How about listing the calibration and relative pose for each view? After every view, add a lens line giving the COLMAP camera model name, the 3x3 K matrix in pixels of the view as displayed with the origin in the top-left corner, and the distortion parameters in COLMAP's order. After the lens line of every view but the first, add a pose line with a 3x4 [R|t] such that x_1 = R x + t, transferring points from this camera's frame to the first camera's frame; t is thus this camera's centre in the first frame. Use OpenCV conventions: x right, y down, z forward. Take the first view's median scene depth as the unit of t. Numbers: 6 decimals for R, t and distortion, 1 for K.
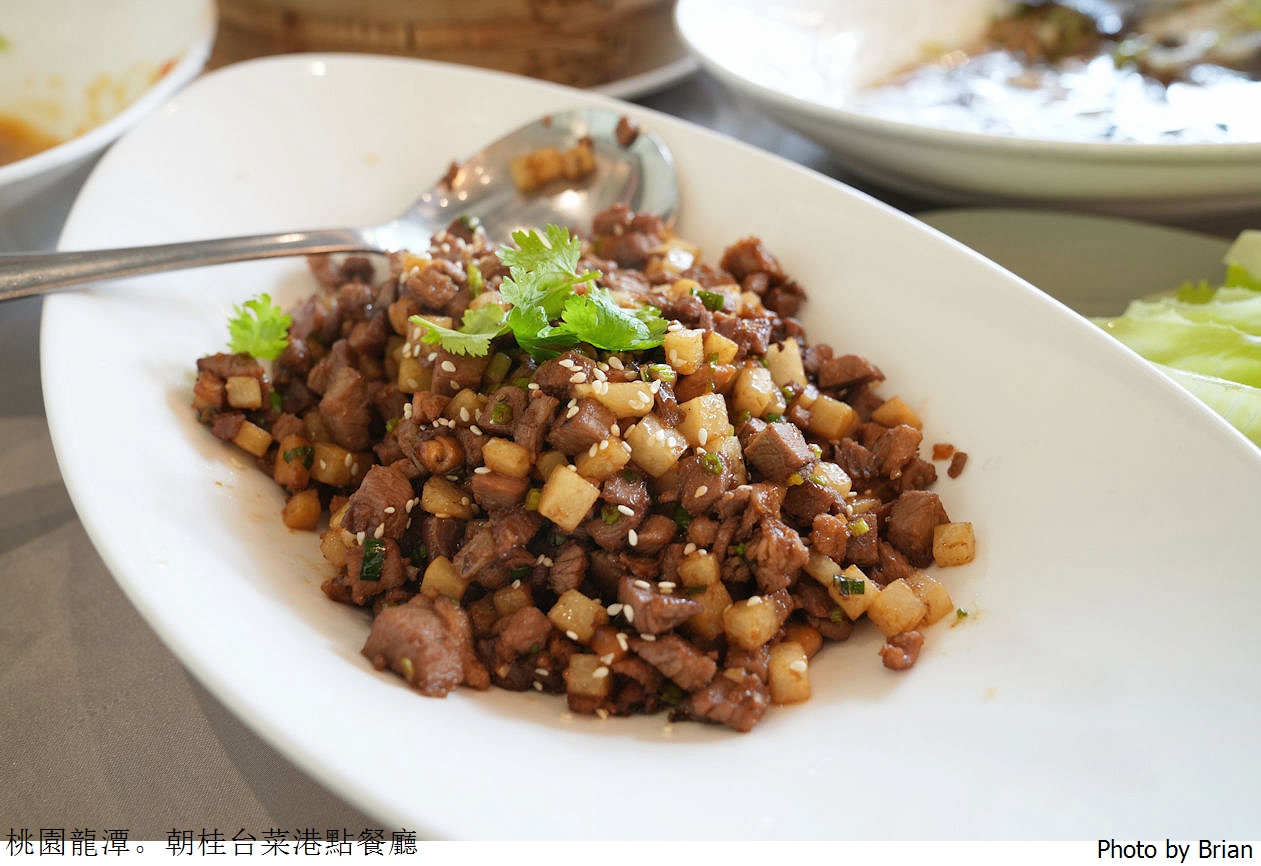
lens RADIAL K [[1126.7, 0, 628.2], [0, 1126.7, 433.1], [0, 0, 1]] dist [-0.068011, 0.095729]
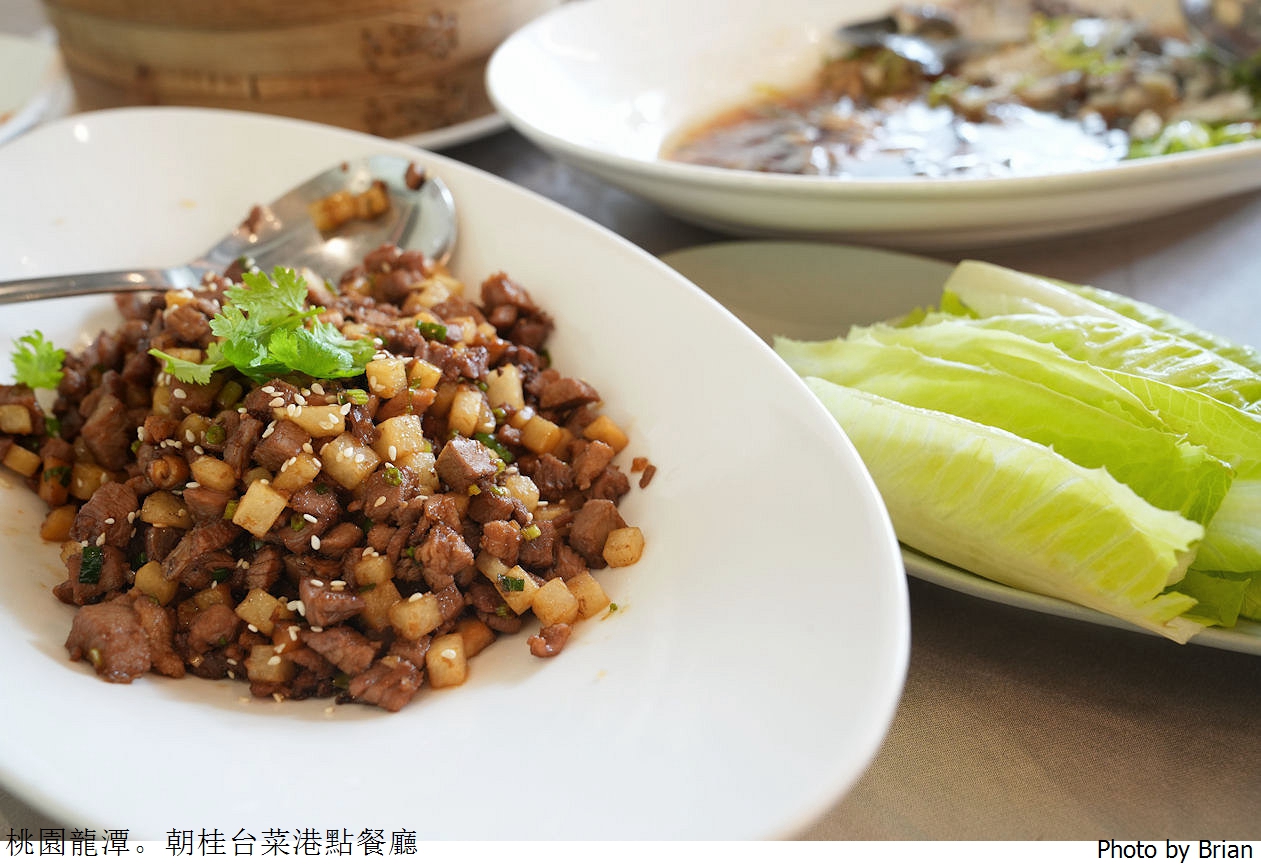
lens RADIAL K [[1126.7, 0, 629.5], [0, 1126.7, 421.2], [0, 0, 1]] dist [-0.068011, 0.095729]
pose [[0.999887, -0.011988, 0.009037, 0.280527], [0.012273, 0.999405, -0.032242, 0.009824], [-0.008645, 0.032349, 0.999439, -0.121815]]
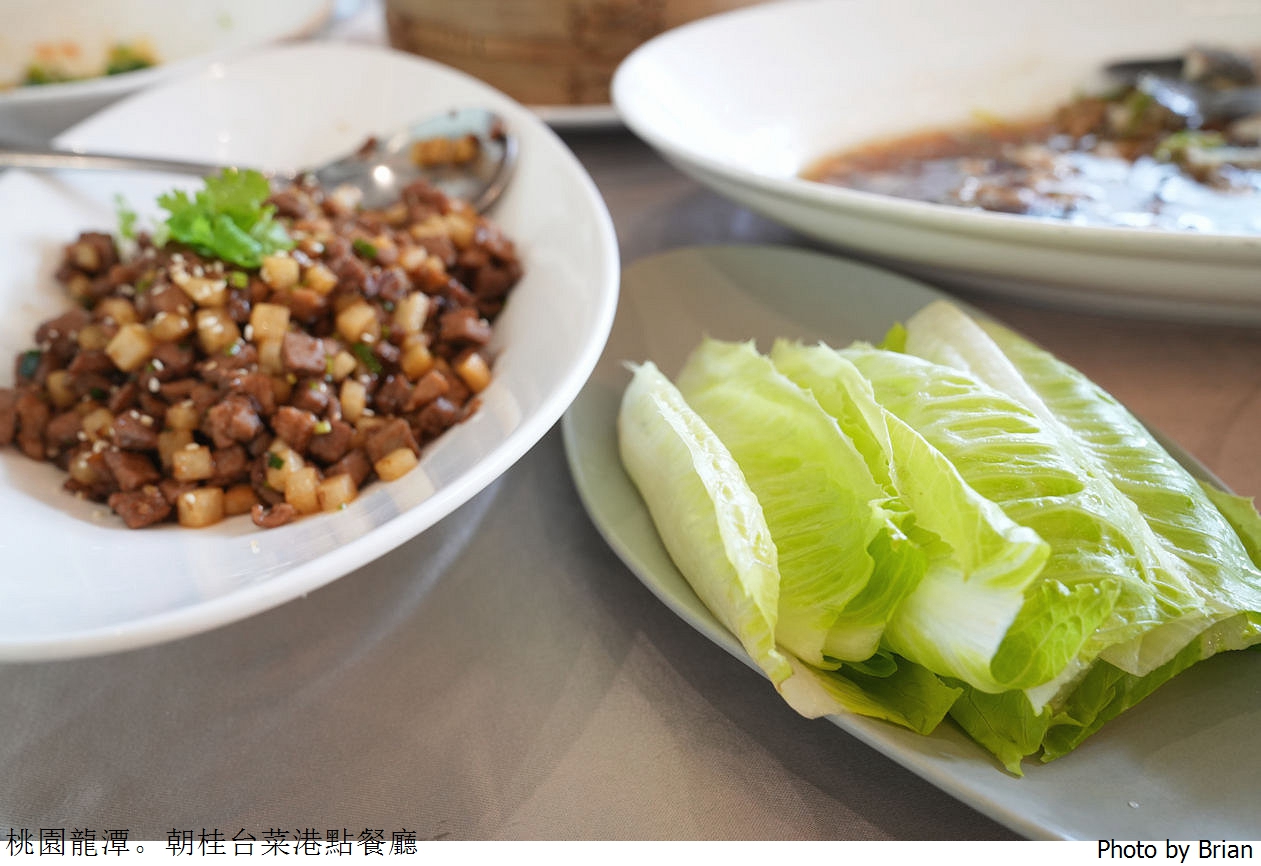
lens RADIAL K [[1126.7, 0, 624.4], [0, 1126.7, 441.1], [0, 0, 1]] dist [-0.068011, 0.095729]
pose [[0.886101, 0.241328, -0.395710, 0.951468], [-0.255357, 0.966684, 0.017730, -0.009487], [0.386805, 0.085337, 0.918204, -0.011369]]
